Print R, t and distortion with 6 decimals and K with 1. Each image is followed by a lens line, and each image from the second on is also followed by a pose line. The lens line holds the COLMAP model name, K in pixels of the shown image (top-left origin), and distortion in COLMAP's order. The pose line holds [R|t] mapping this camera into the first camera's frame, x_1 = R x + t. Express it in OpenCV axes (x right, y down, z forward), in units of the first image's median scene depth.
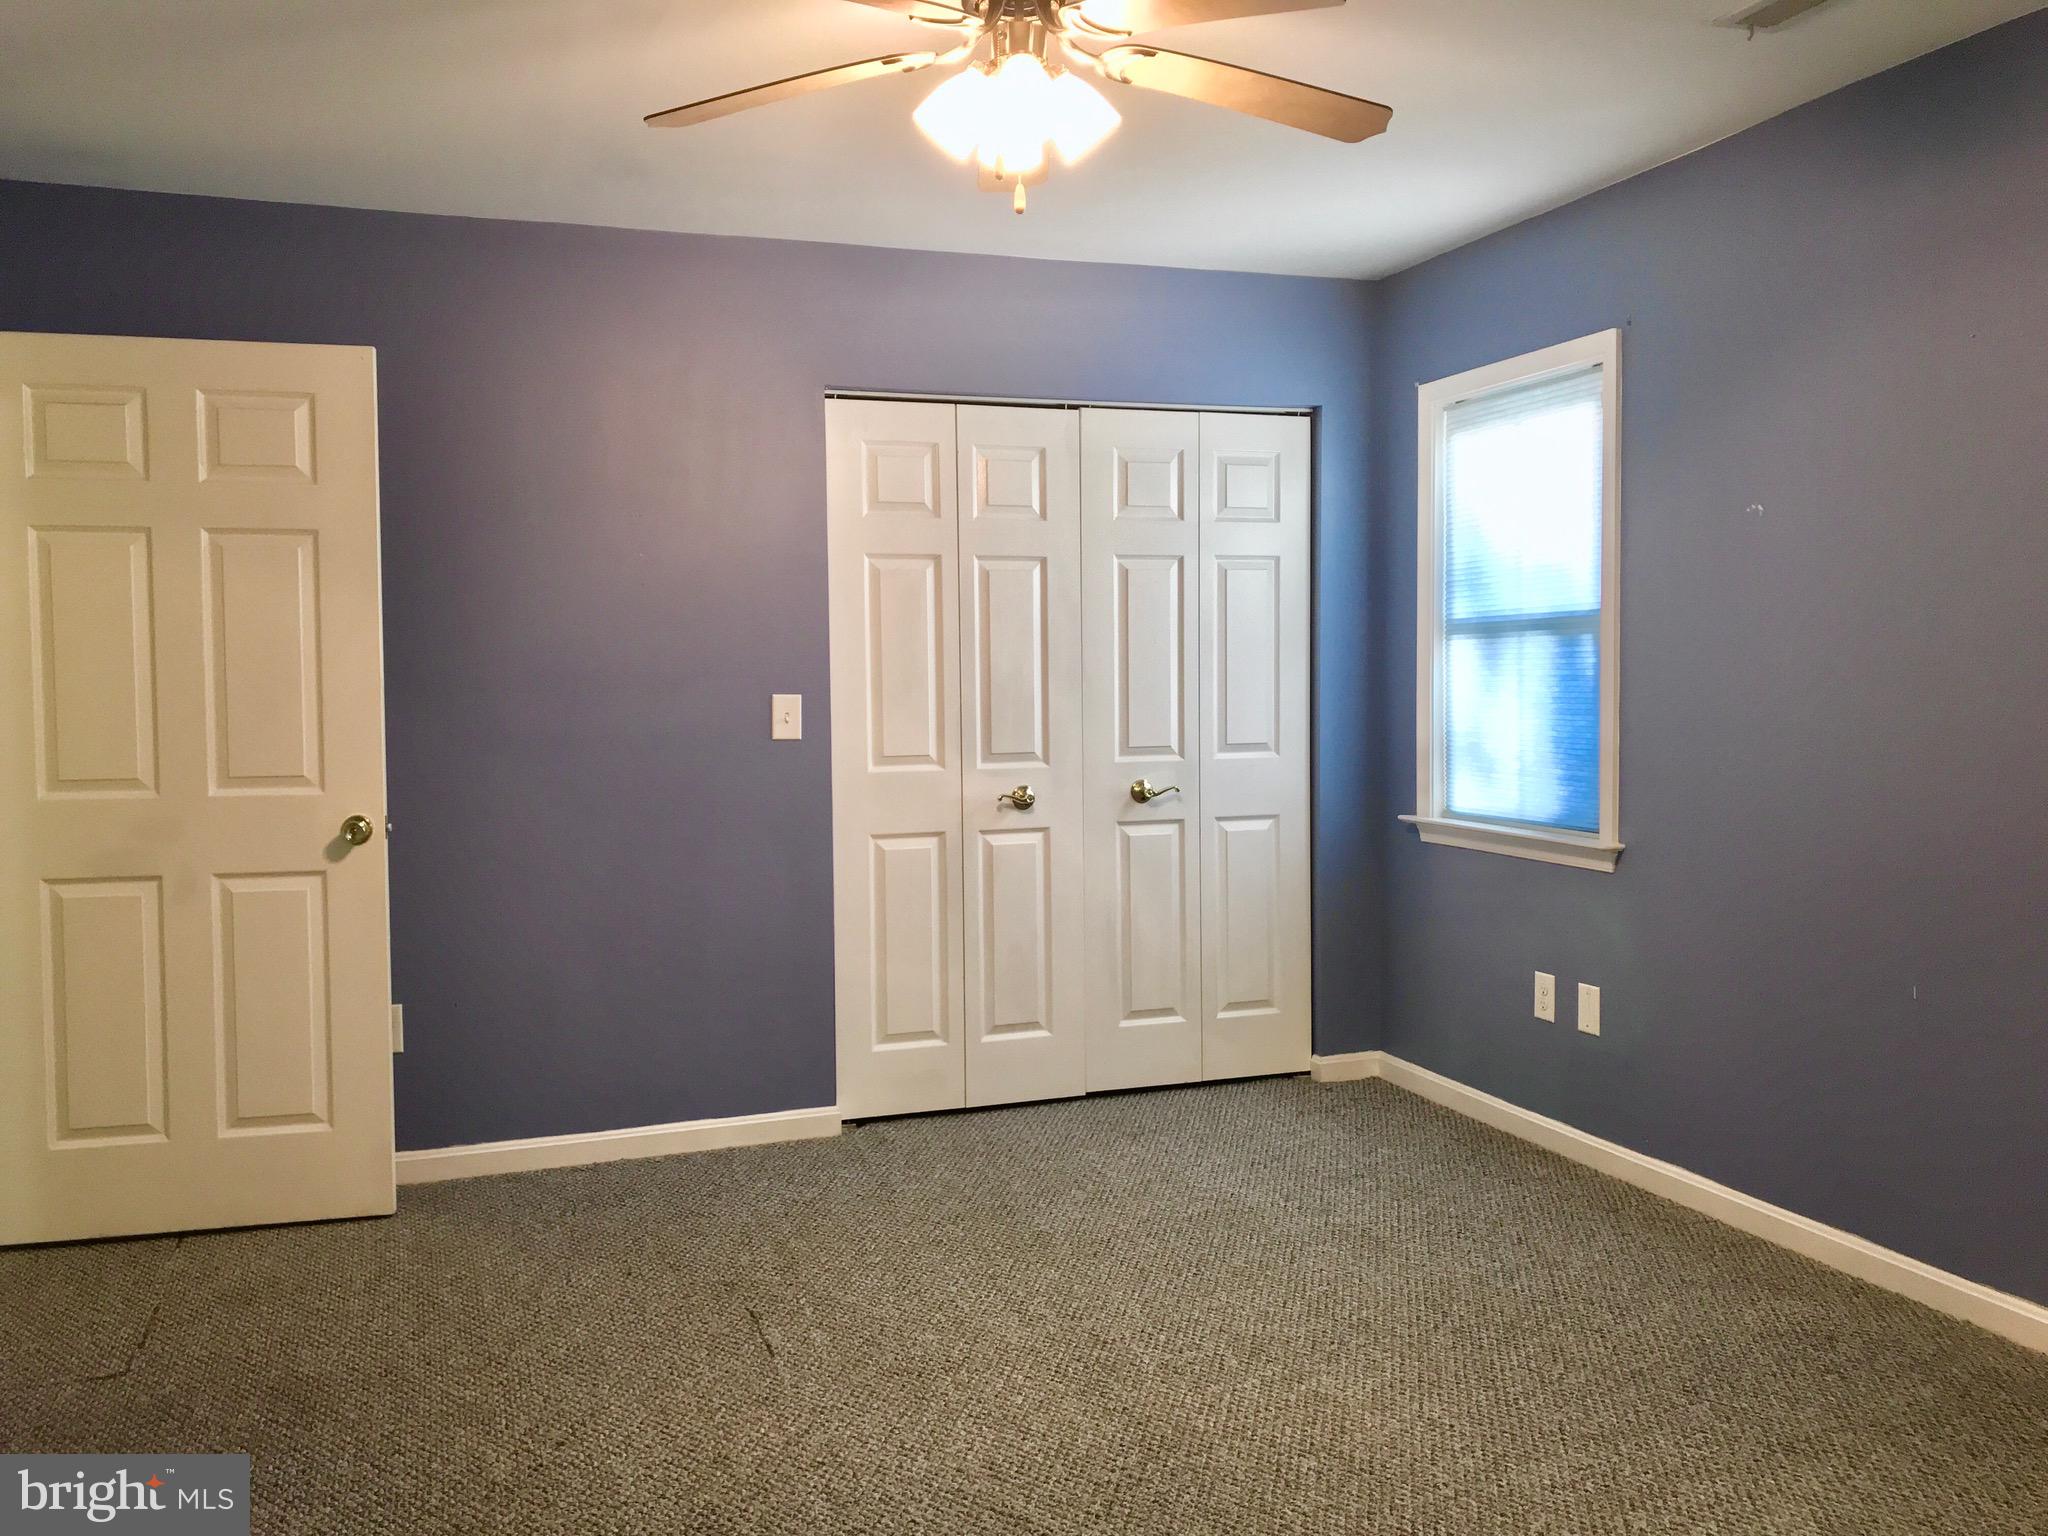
lens RADIAL K [[1685.6, 0, 1006.9], [0, 1685.6, 755.5], [0, 0, 1]] dist [0.043799, -0.044371]
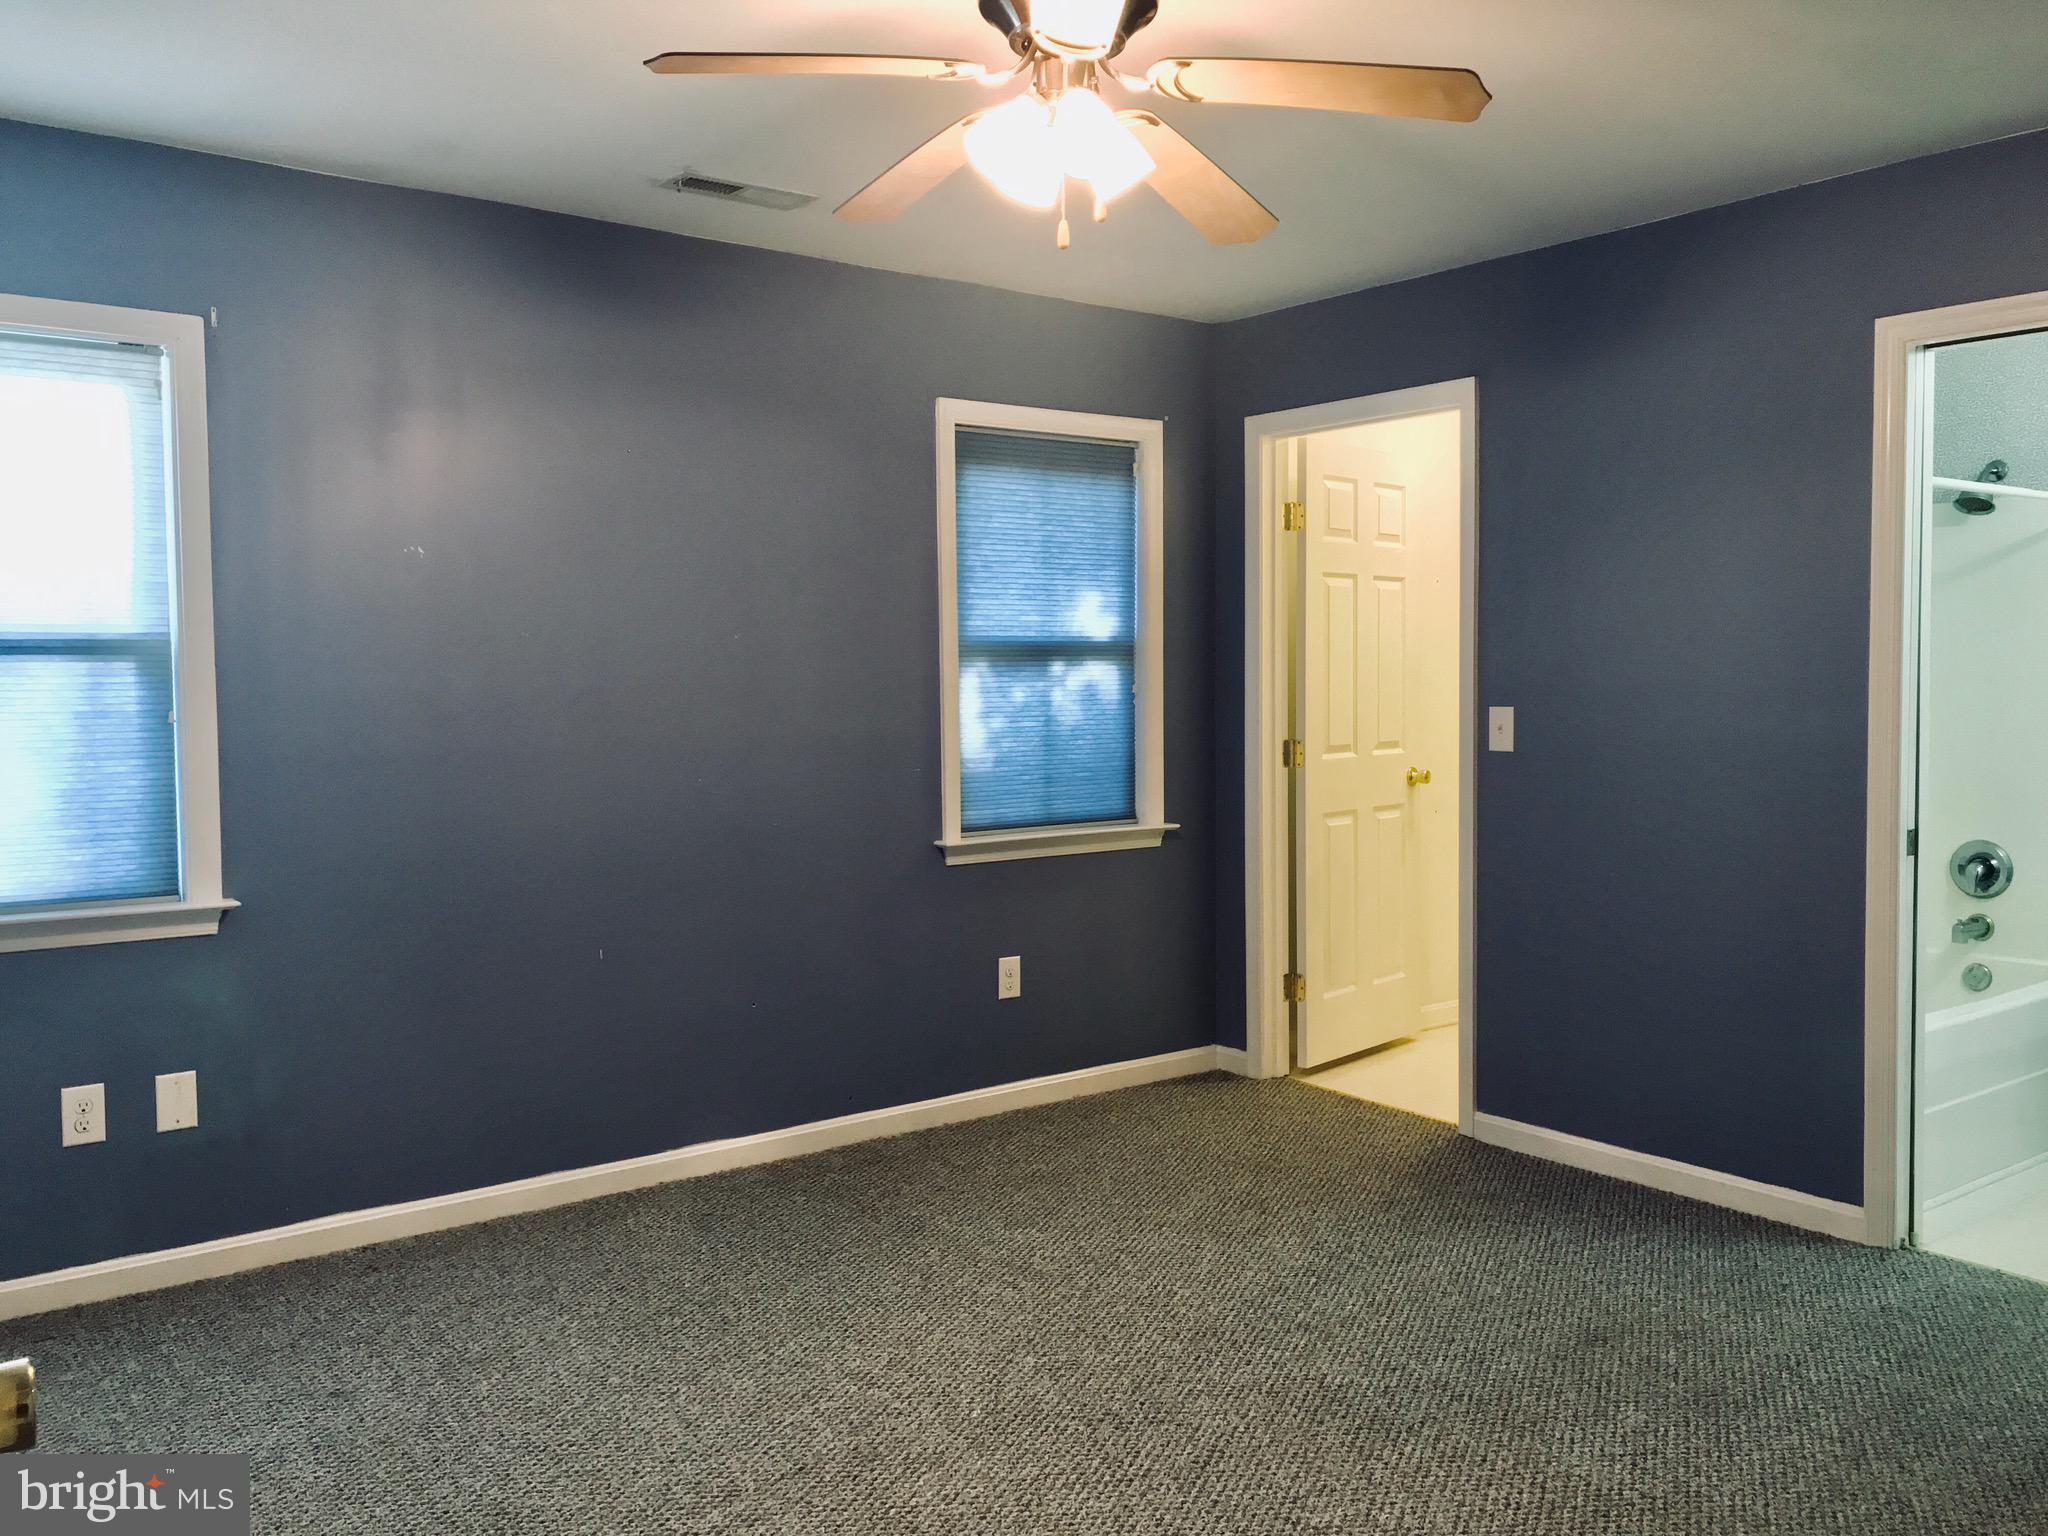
lens RADIAL K [[1685.6, 0, 1009.0], [0, 1685.6, 768.7], [0, 0, 1]] dist [0.043799, -0.044371]
pose [[-0.304293, -0.036958, 0.951861, -0.604760], [0.057281, 0.996729, 0.057012, -0.043290], [-0.950855, 0.071872, -0.301181, 0.863728]]
